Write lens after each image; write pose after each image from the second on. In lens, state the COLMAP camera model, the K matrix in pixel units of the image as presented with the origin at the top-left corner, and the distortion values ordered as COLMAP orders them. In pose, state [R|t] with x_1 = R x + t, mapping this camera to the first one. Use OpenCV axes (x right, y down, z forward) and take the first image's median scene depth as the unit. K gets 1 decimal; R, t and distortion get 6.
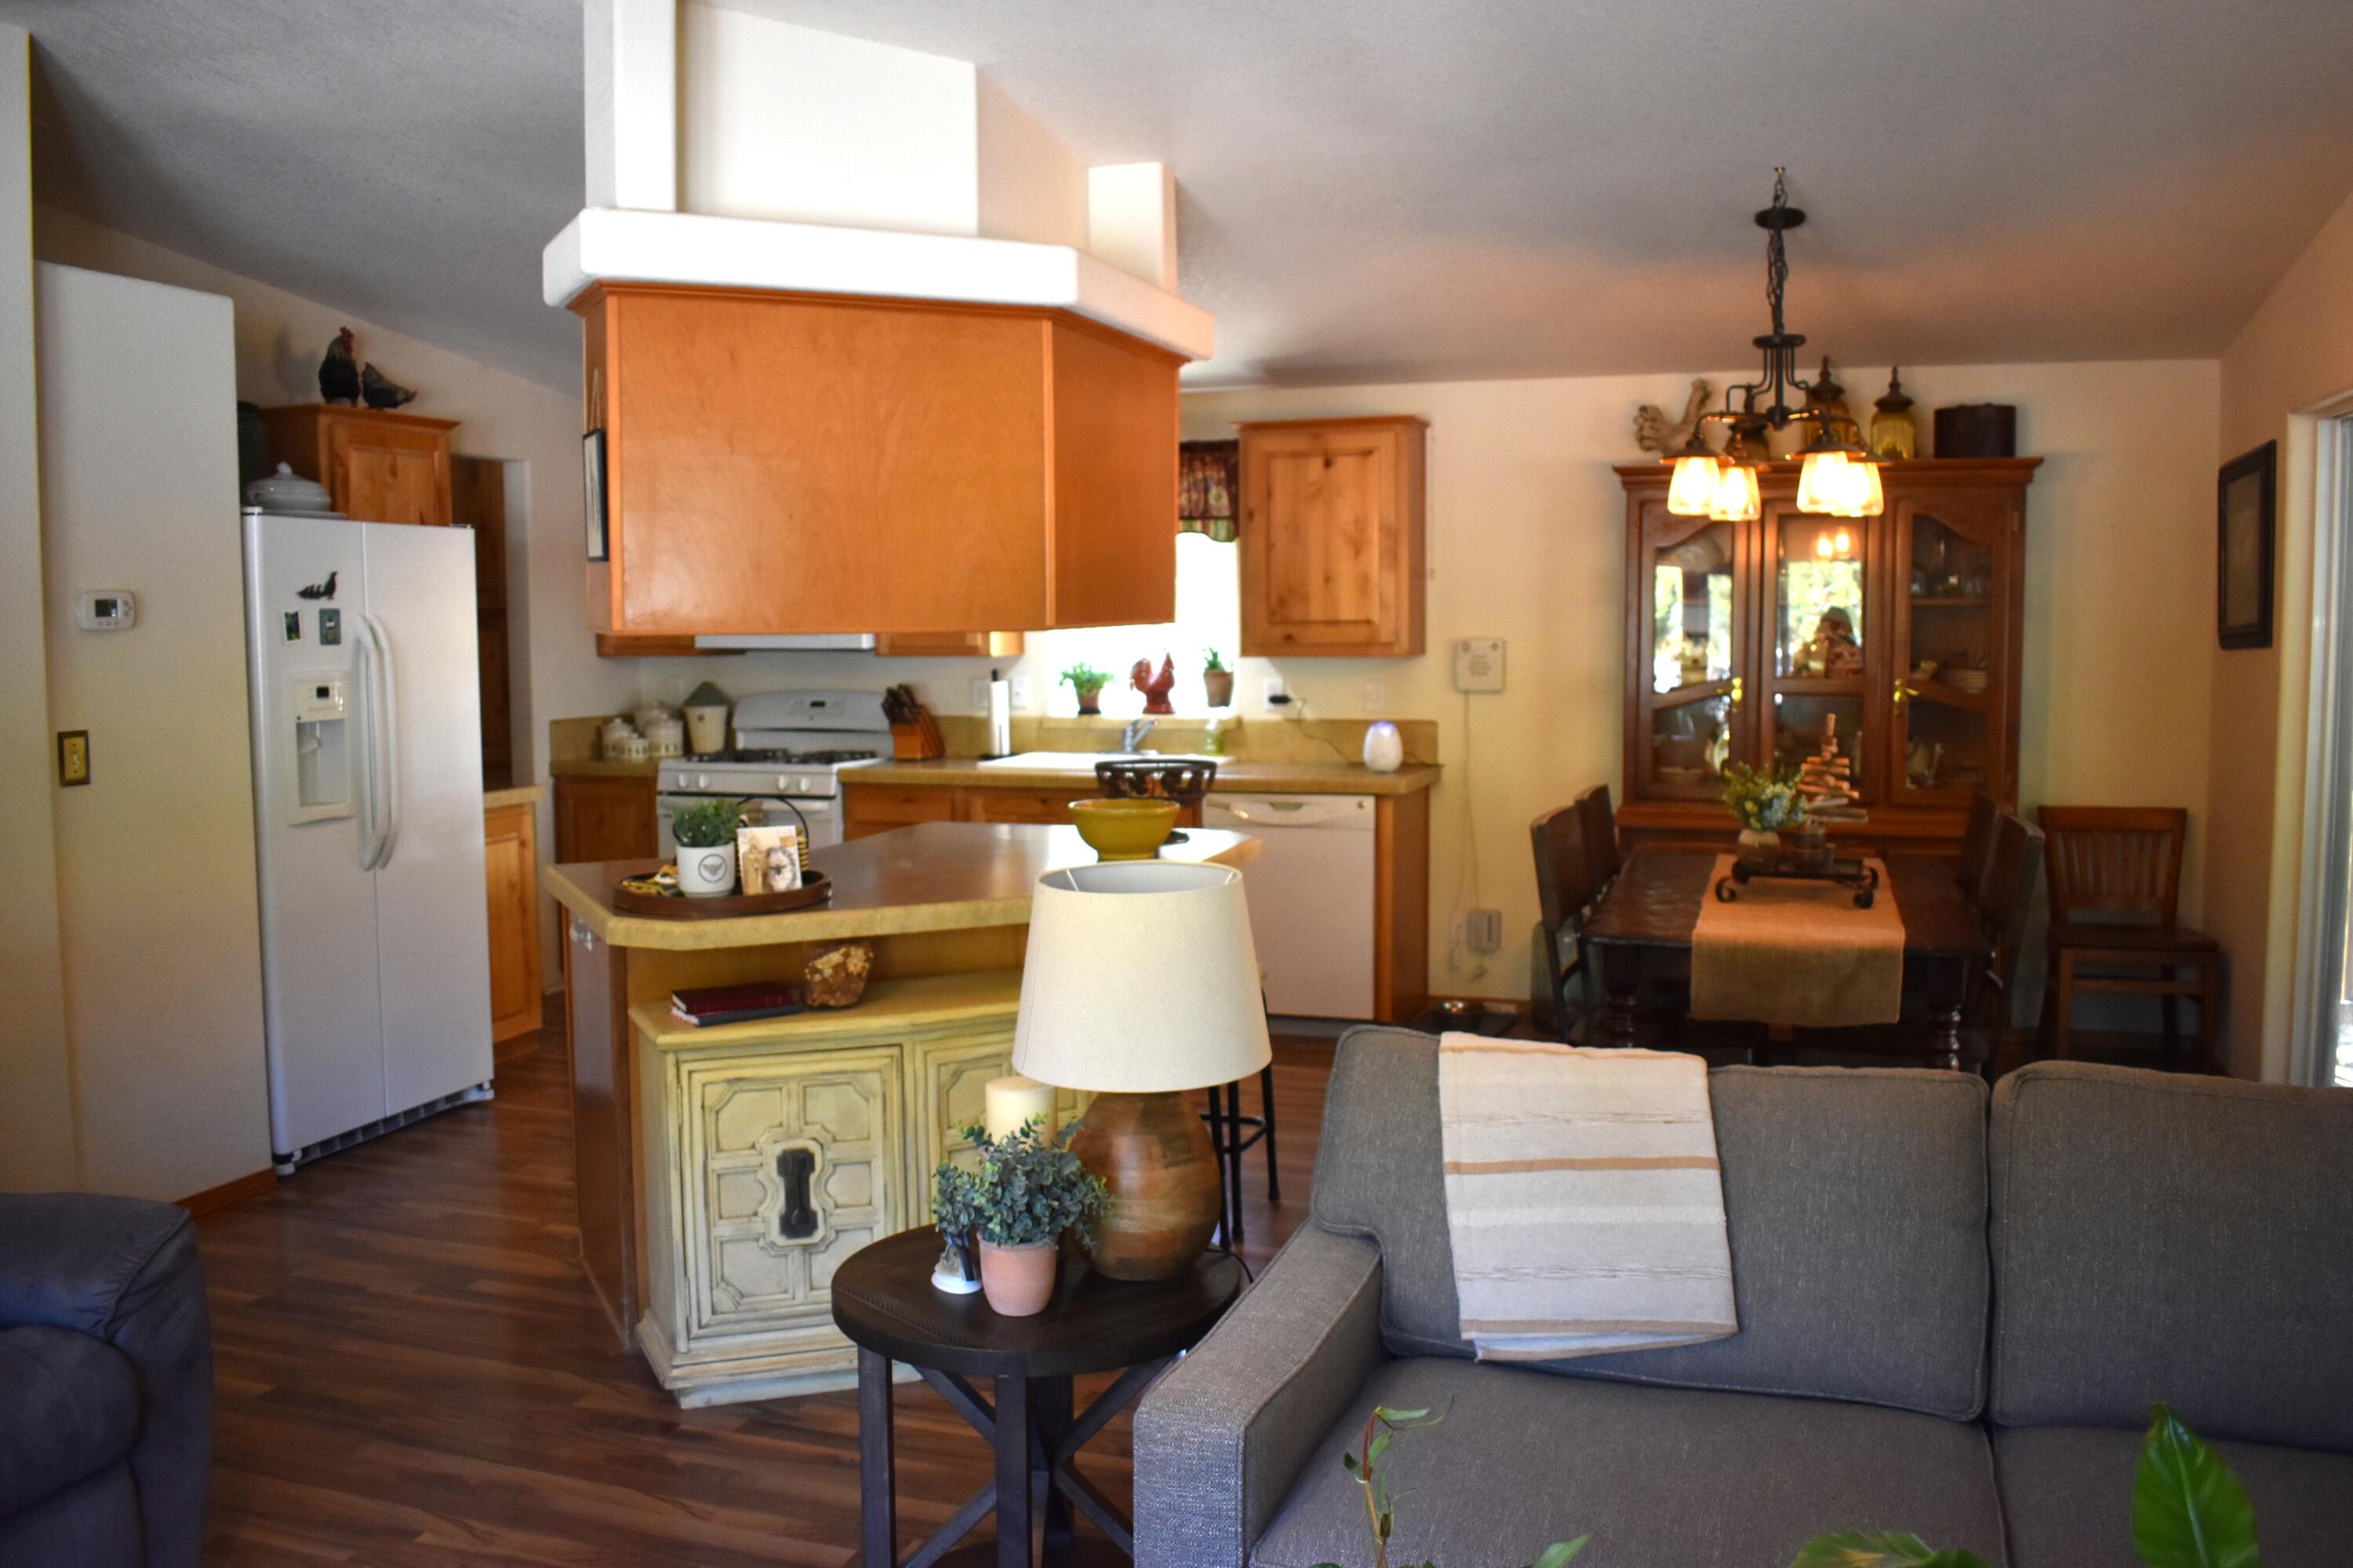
lens RADIAL K [[1919.9, 0, 1173.2], [0, 1919.9, 777.7], [0, 0, 1]] dist [-0.092780, 0.011040]
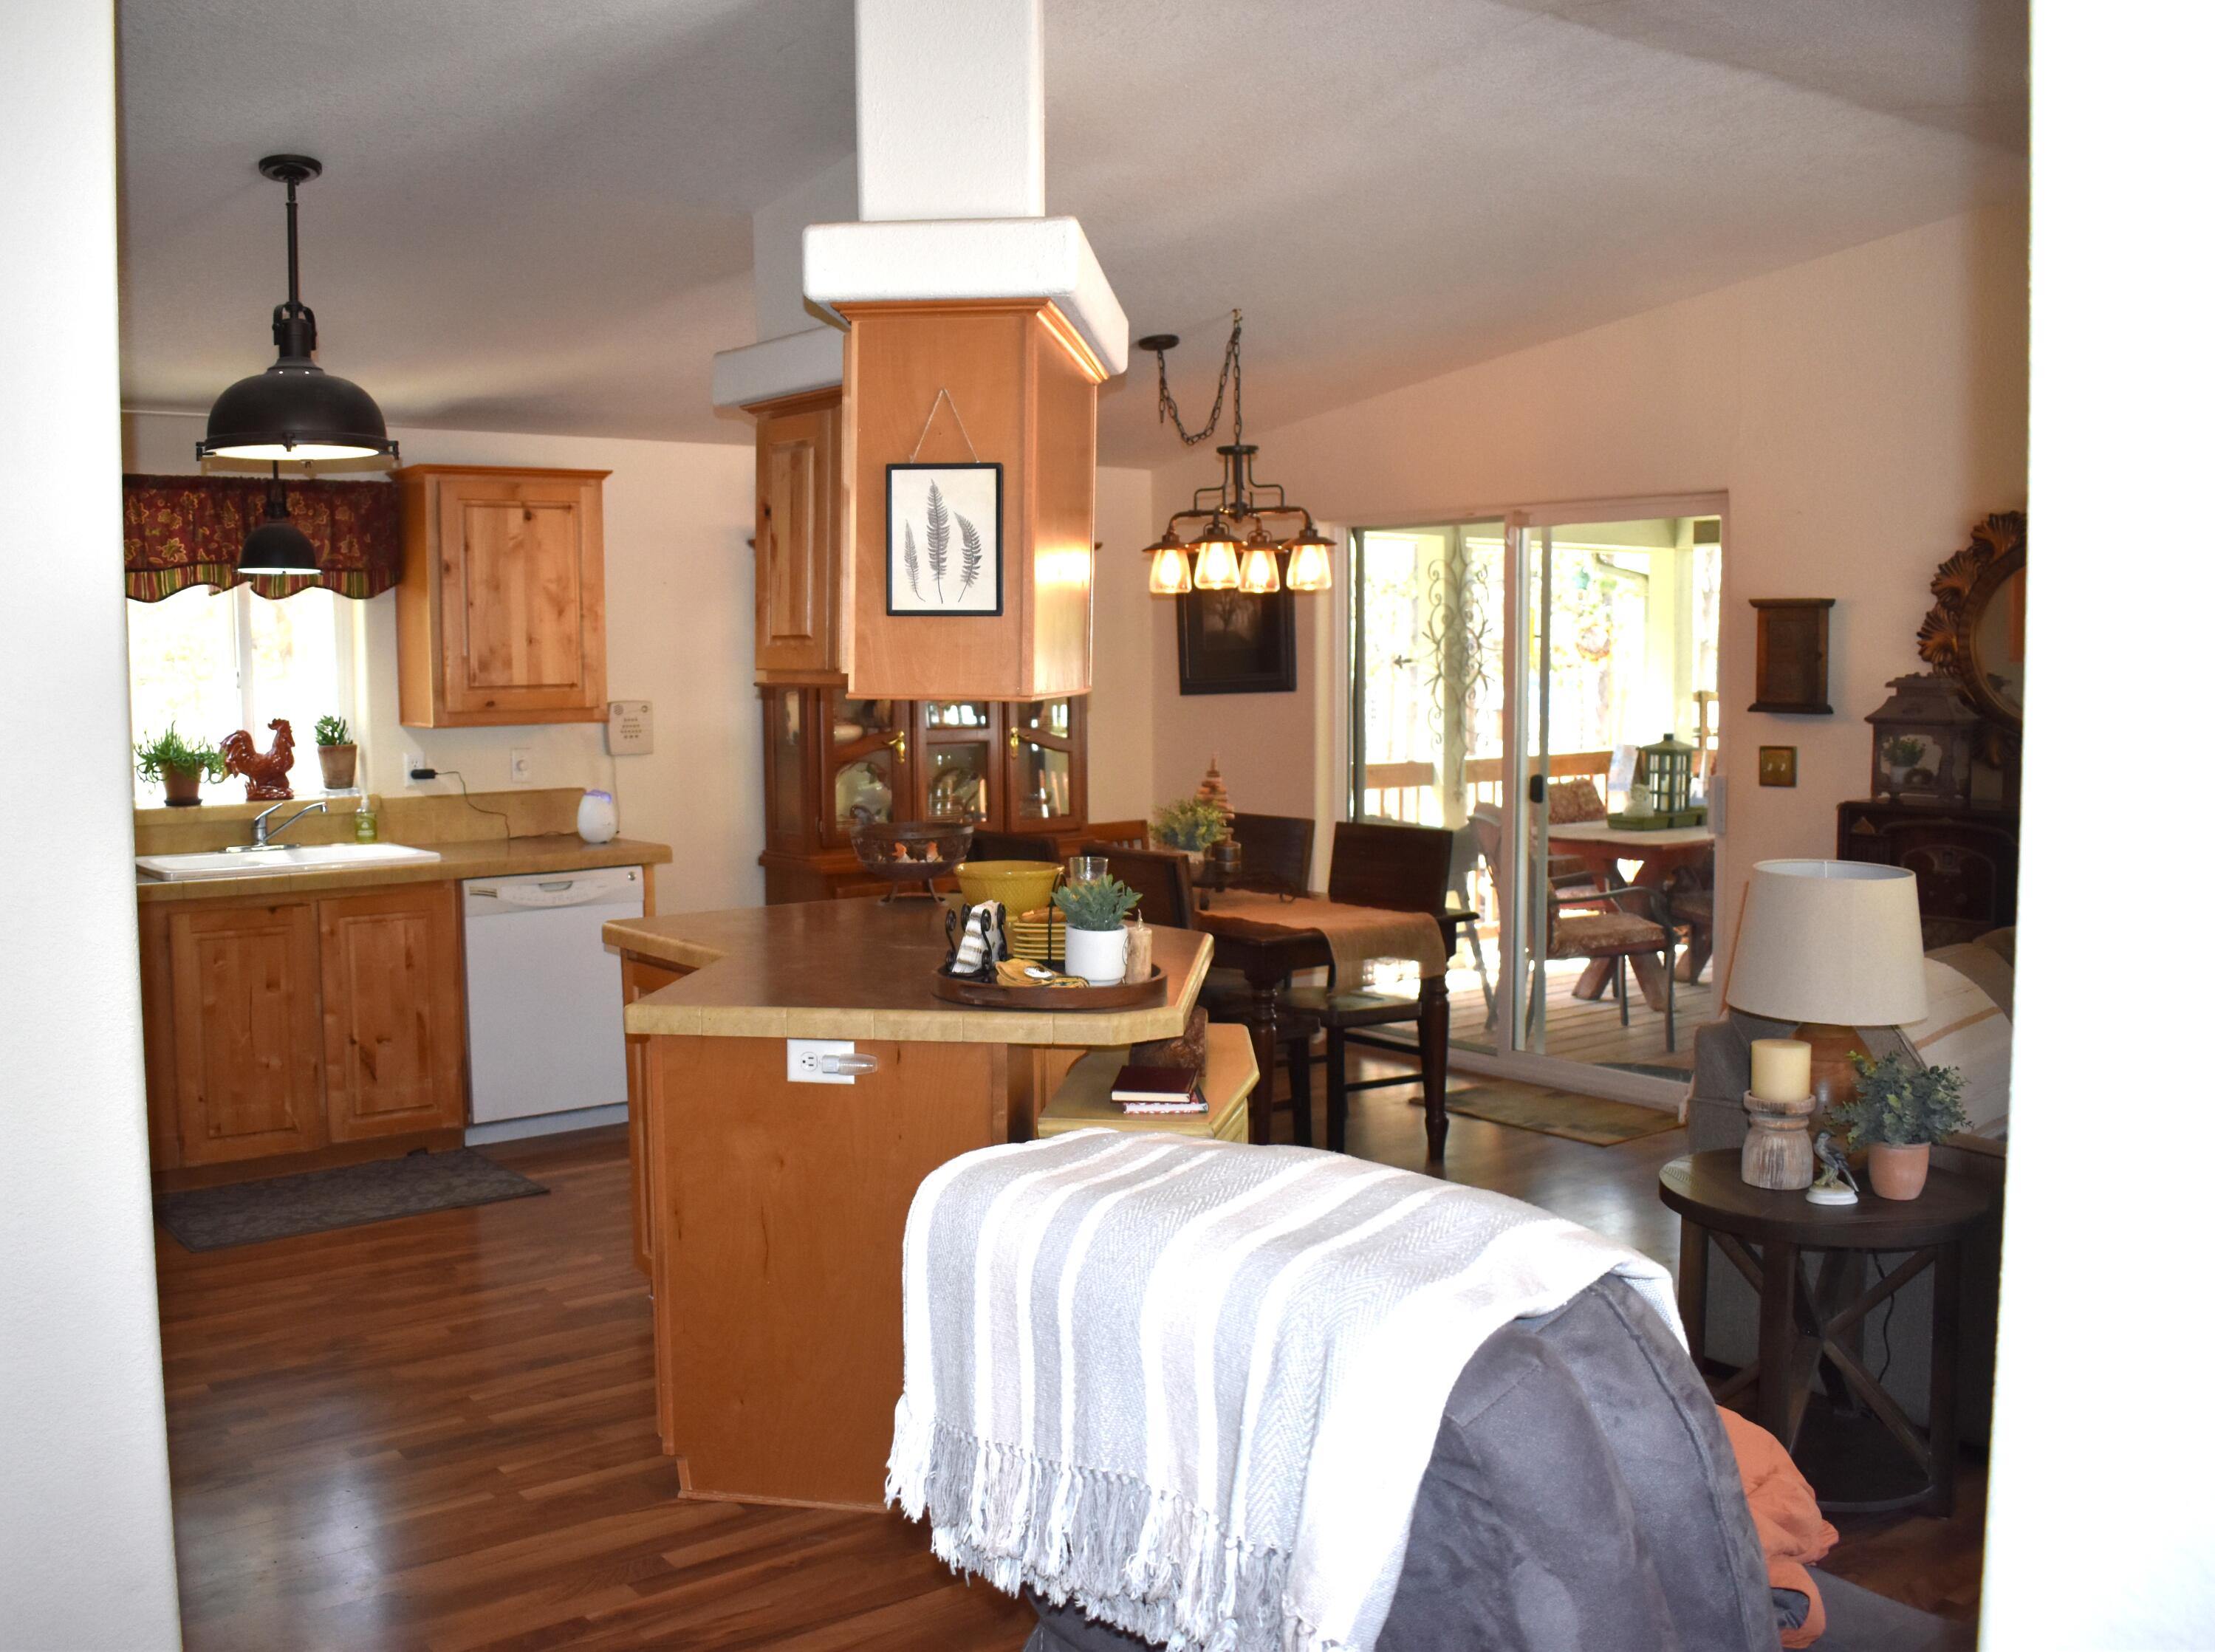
lens RADIAL K [[1994.8, 0, 976.5], [0, 1994.8, 820.7], [0, 0, 1]] dist [-0.090749, 0.000248]
pose [[0.590412, -0.065808, 0.804415, -0.772556], [0.076008, 0.996774, 0.025758, -0.033399], [-0.803515, 0.045934, 0.593510, 0.350388]]
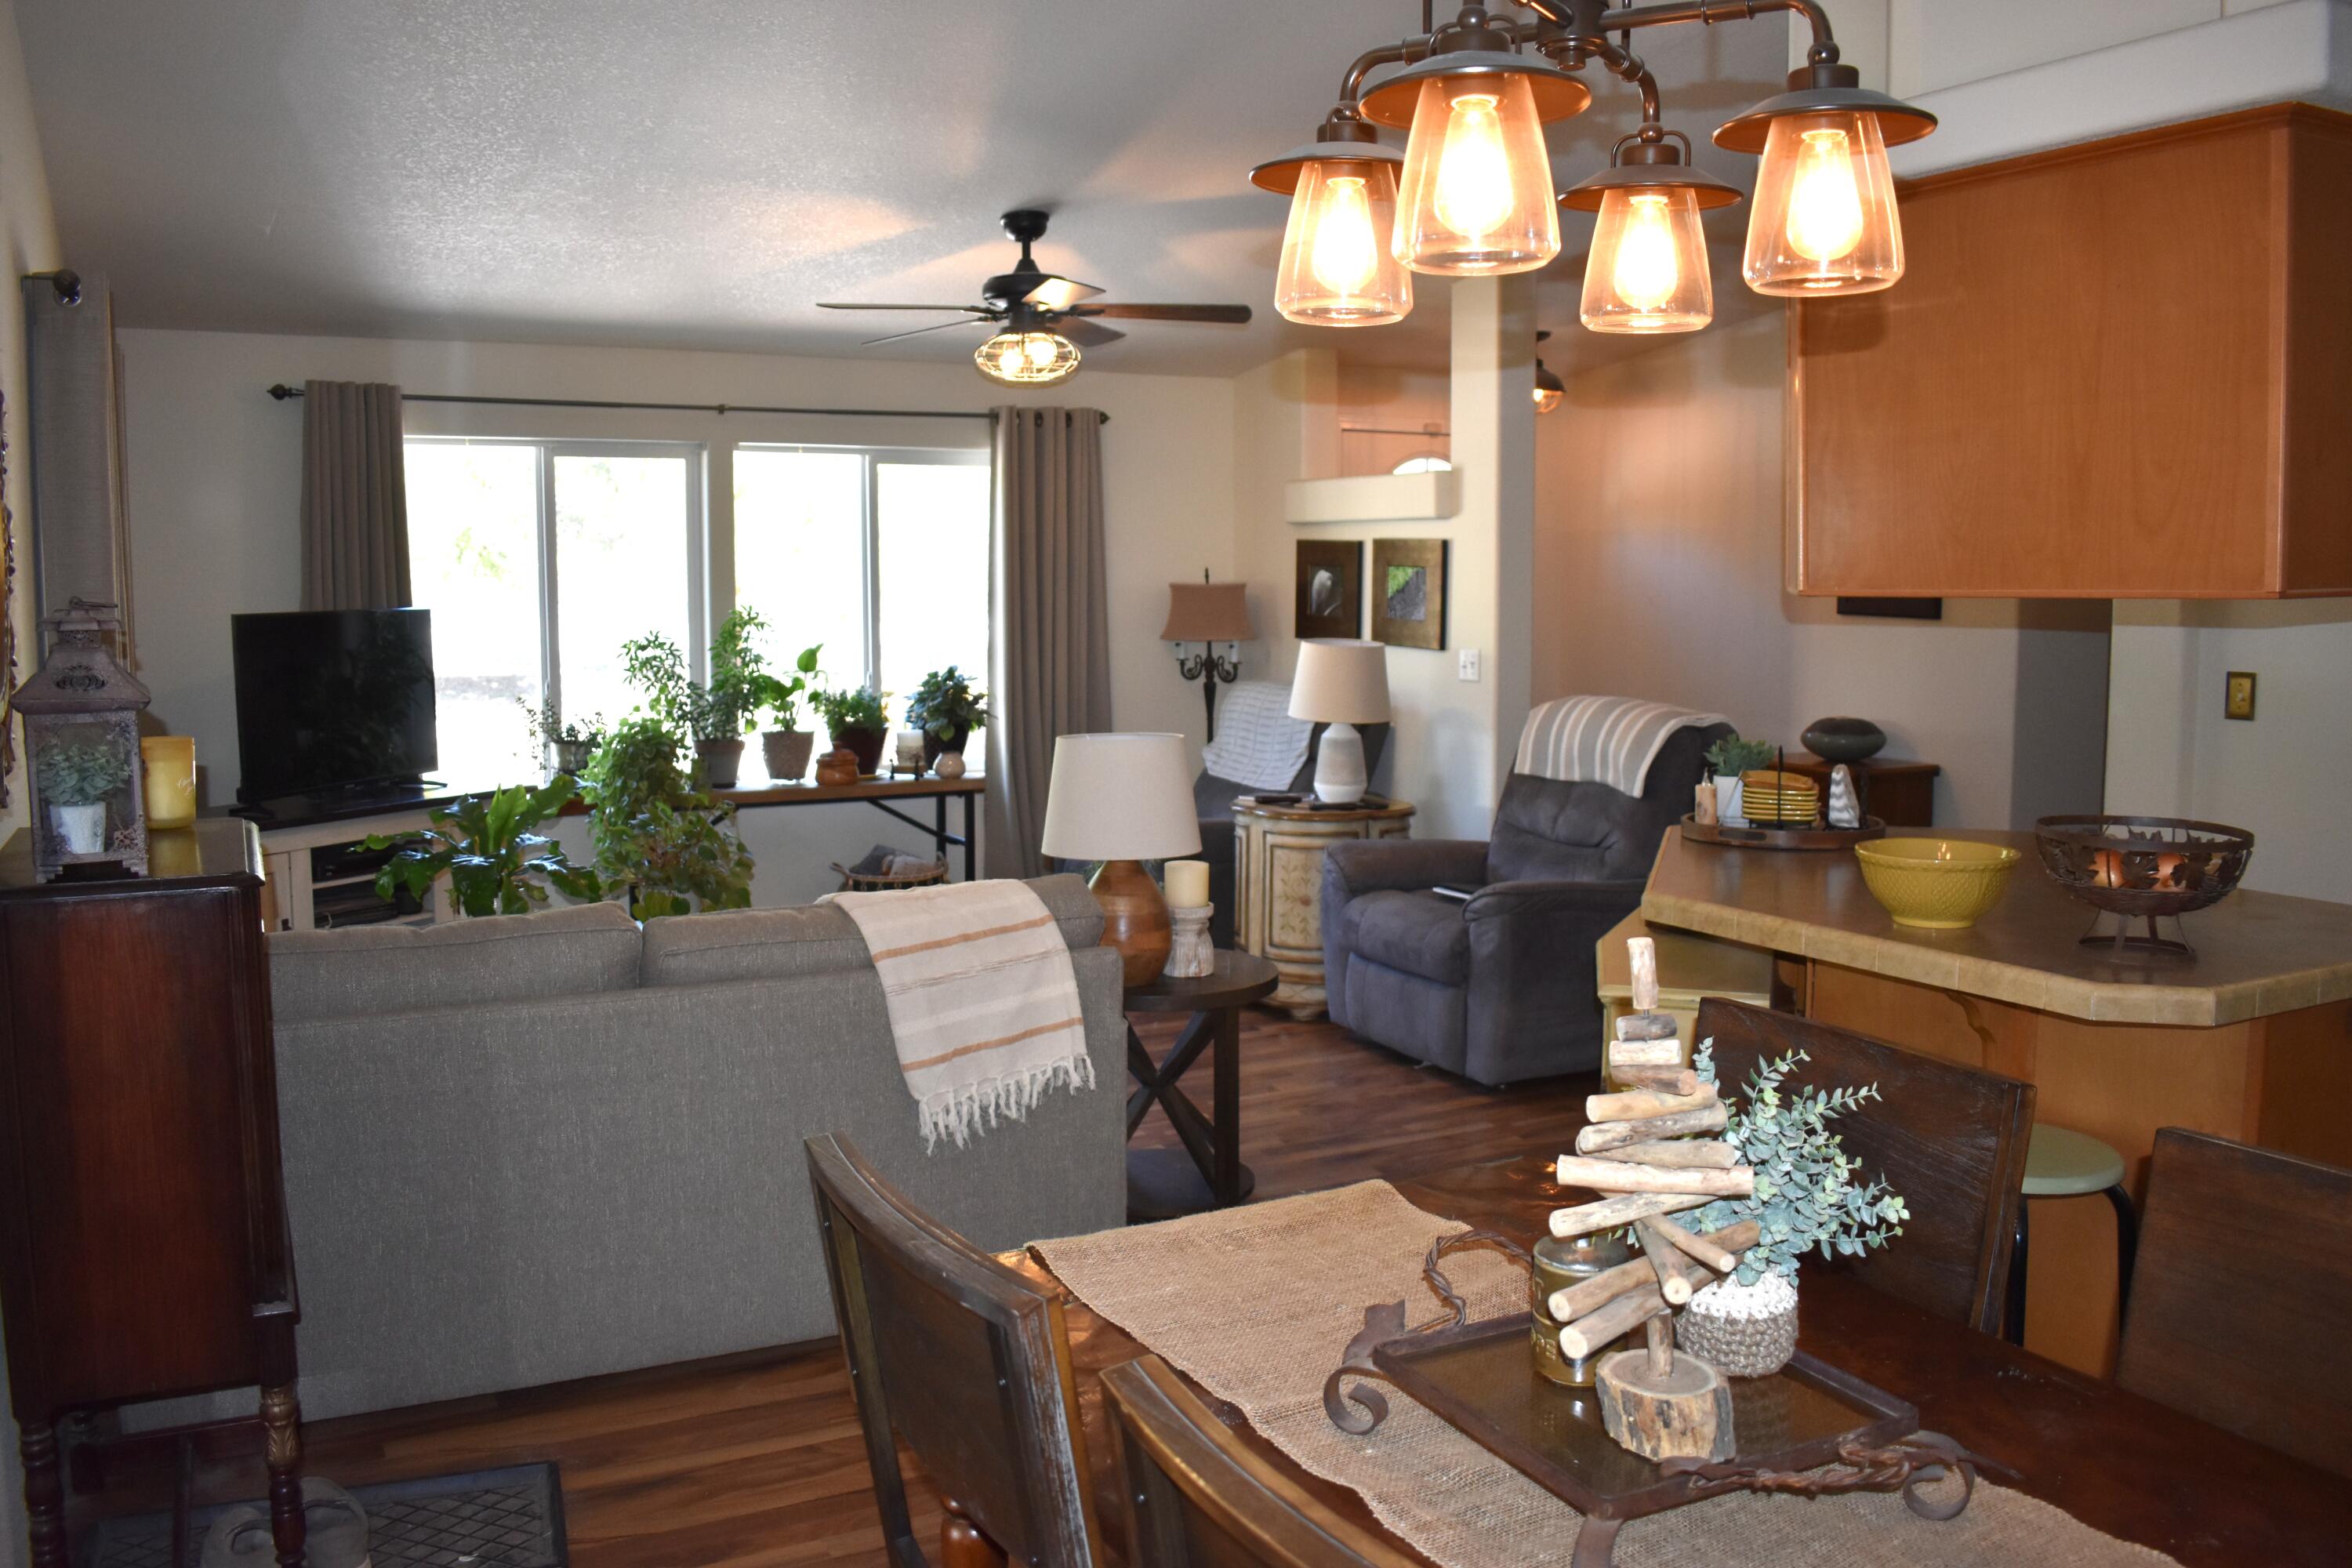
lens RADIAL K [[1892.3, 0, 1172.4], [0, 1892.3, 778.9], [0, 0, 1]] dist [-0.094073, 0.013868]
pose [[-0.688217, 0.084954, -0.720514, 0.582627], [-0.055690, 0.984005, 0.169215, -0.098598], [0.723364, 0.156582, -0.672478, 1.110793]]
